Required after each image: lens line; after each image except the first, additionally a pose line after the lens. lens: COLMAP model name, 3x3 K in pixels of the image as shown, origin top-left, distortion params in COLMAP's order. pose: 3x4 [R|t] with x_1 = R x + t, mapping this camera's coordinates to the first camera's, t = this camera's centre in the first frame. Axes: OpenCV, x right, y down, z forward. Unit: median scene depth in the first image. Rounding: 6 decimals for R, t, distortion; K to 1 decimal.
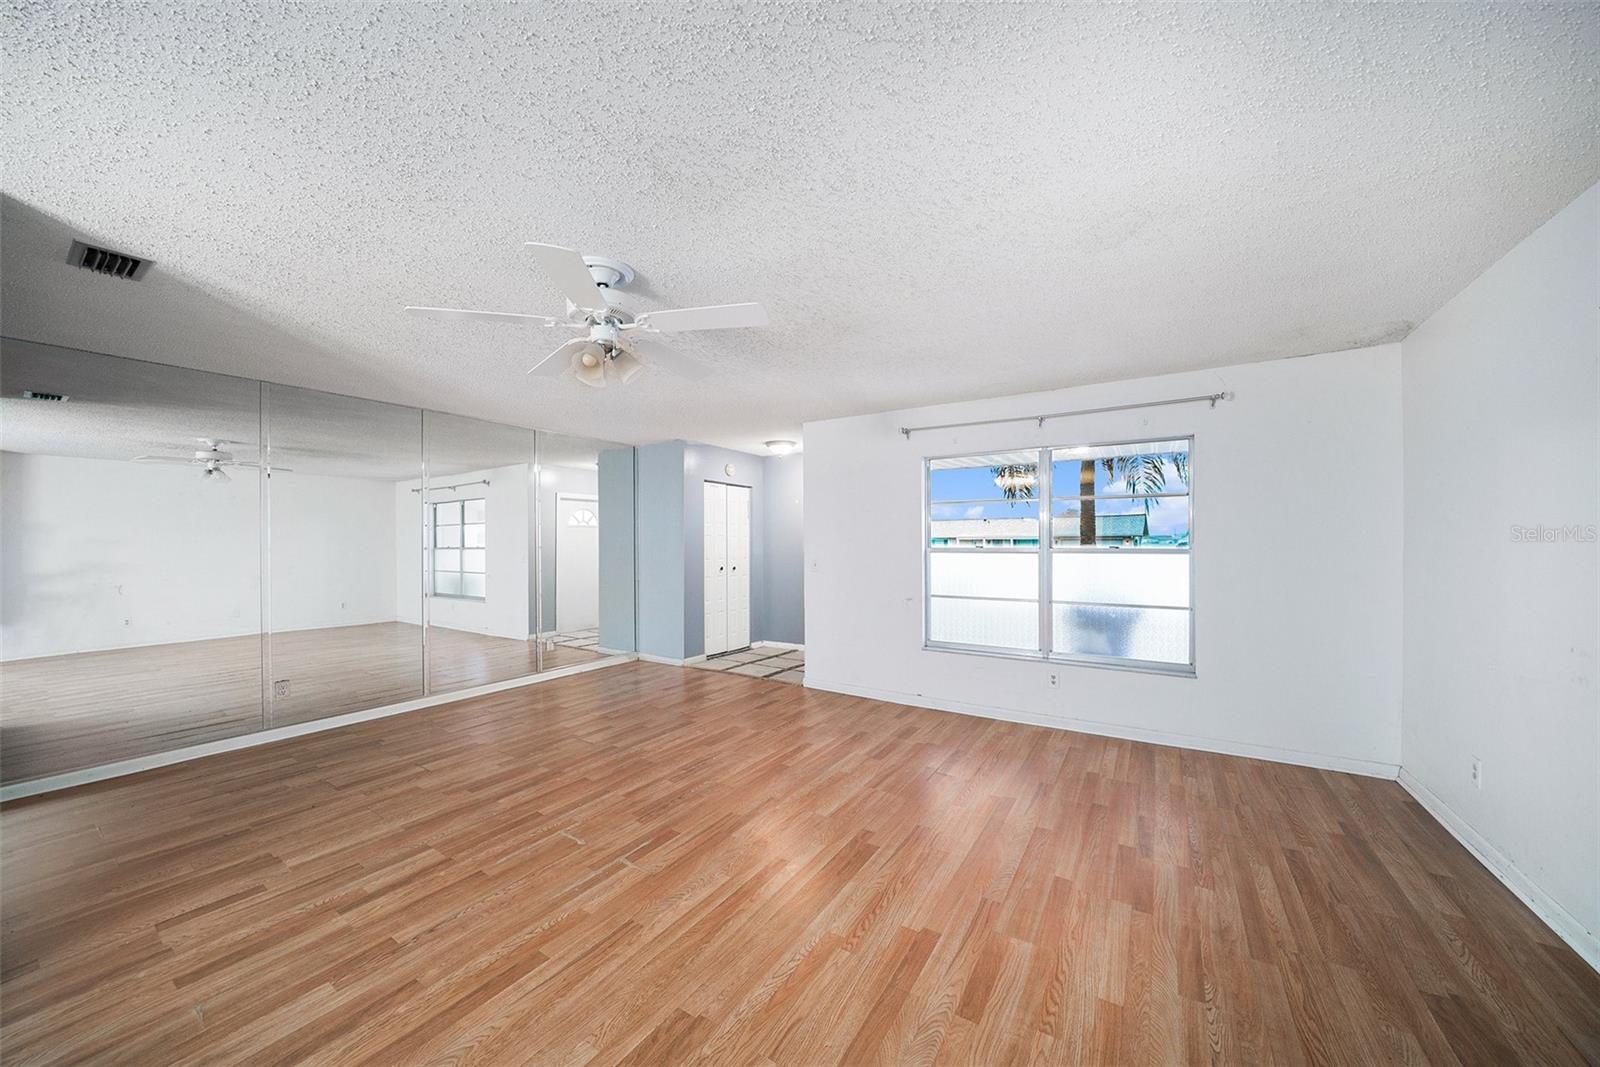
lens RADIAL K [[558.5, 0, 797.8], [0, 558.5, 541.8], [0, 0, 1]] dist [-0.020617, -0.000124]
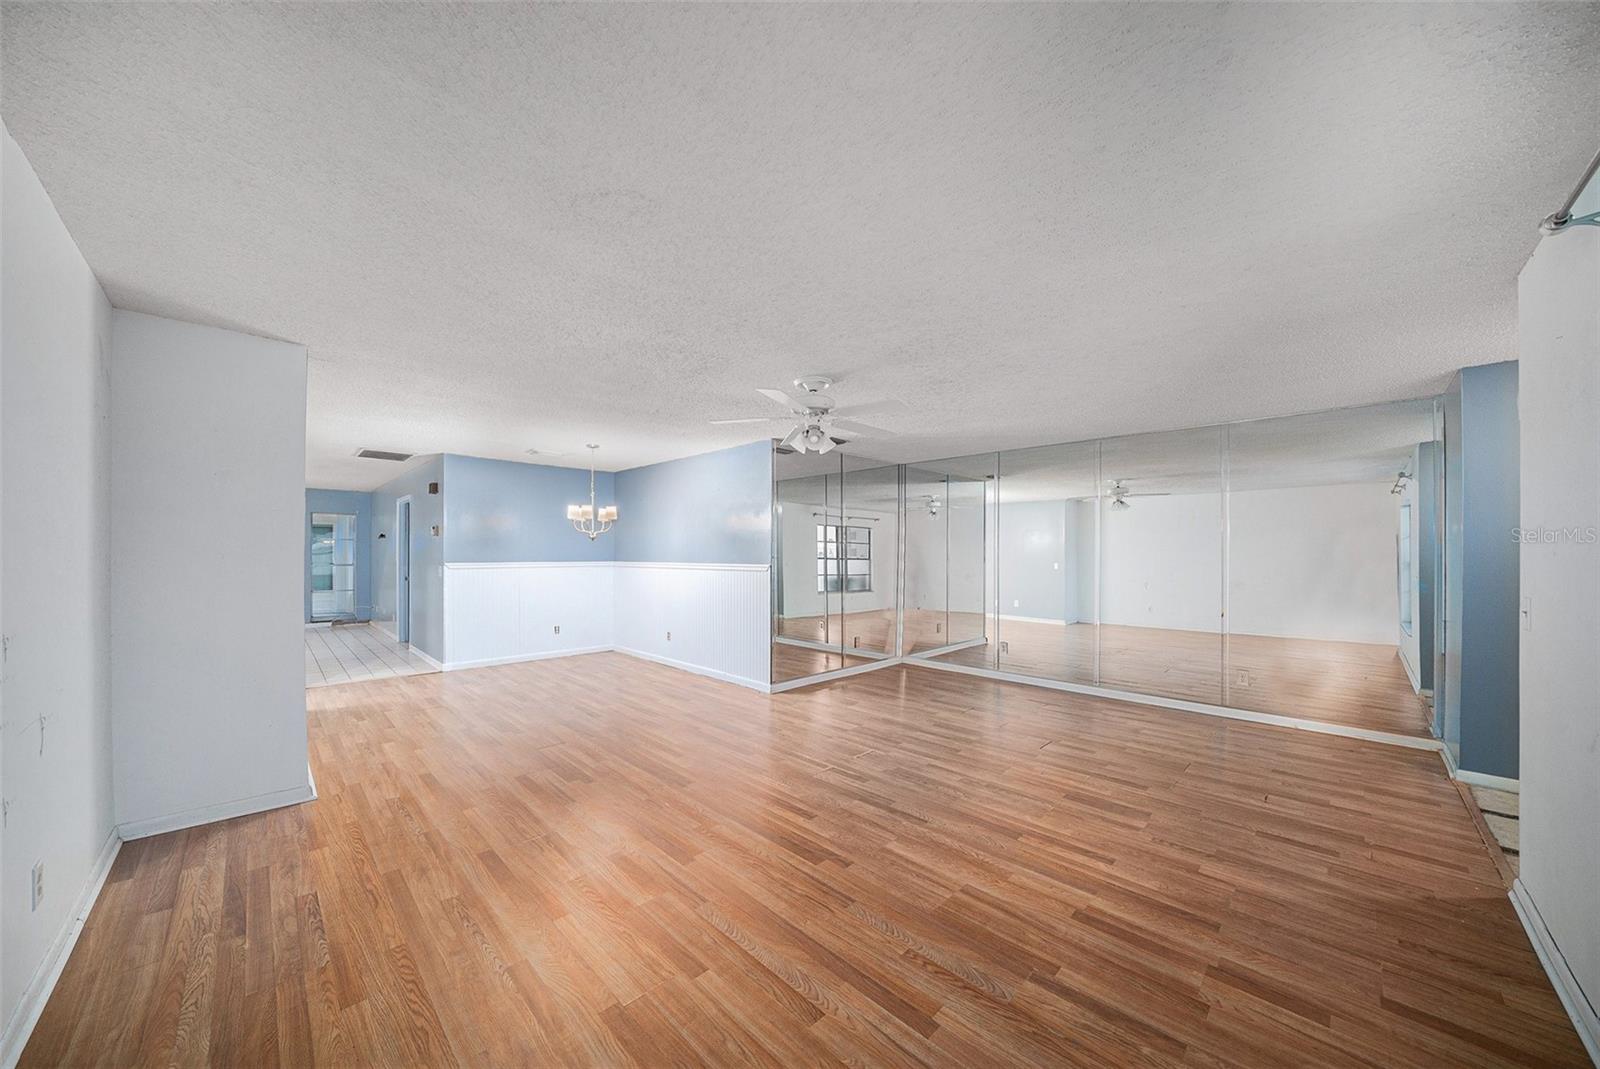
lens RADIAL K [[558.5, 0, 797.6], [0, 558.5, 551.2], [0, 0, 1]] dist [-0.020617, -0.000124]
pose [[-0.214841, -0.001809, -0.976647, 0.632751], [-0.004133, 0.999991, -0.000943, -0.000282], [0.976640, 0.003834, -0.214846, 0.671105]]
